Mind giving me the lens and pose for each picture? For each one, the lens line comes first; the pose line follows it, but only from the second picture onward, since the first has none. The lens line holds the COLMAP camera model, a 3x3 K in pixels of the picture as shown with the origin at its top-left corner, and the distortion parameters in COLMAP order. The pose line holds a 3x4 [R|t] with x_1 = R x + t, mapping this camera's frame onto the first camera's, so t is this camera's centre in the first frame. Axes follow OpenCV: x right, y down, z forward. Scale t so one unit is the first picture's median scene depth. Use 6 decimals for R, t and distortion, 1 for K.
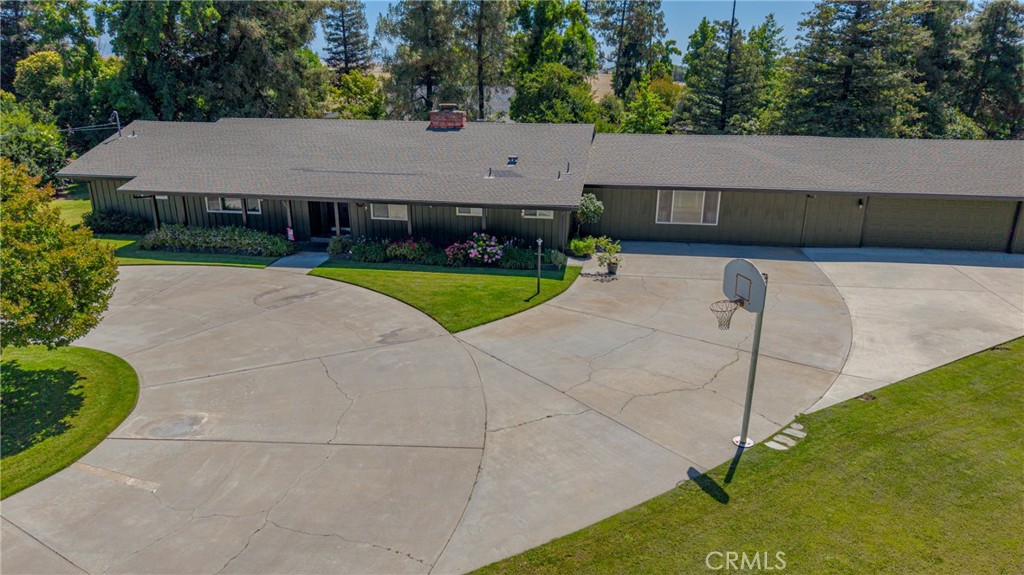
lens RADIAL K [[694.8, 0, 512.0], [0, 694.8, 287.5], [0, 0, 1]] dist [0.021102, -0.003916]
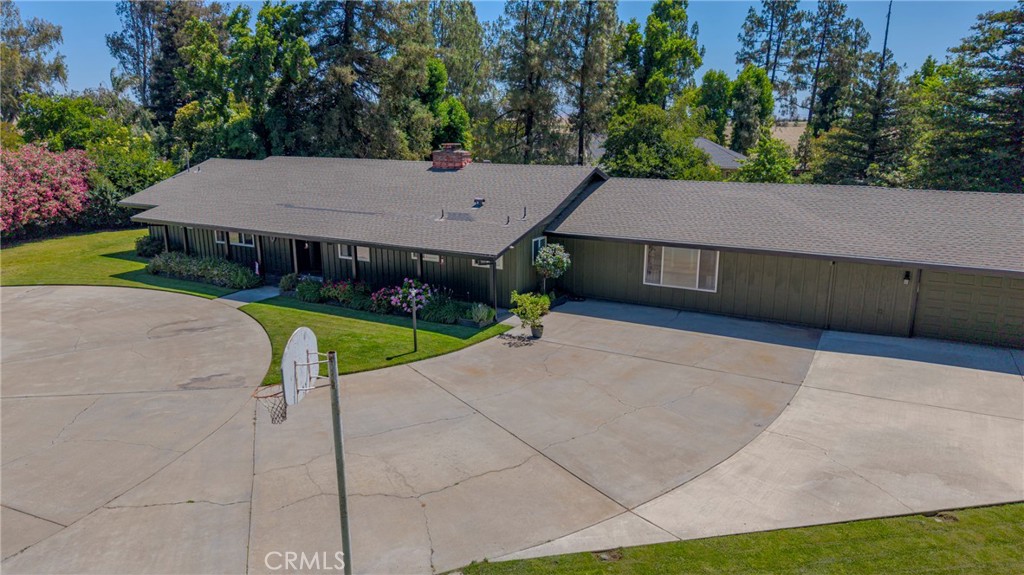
lens RADIAL K [[689.4, 0, 512.0], [0, 689.4, 287.5], [0, 0, 1]] dist [0.052497, -0.055758]
pose [[0.939879, 0.074831, -0.333209, 0.367630], [-0.098403, 0.993658, -0.054411, -0.030837], [0.327024, 0.083928, 0.941282, 0.188399]]
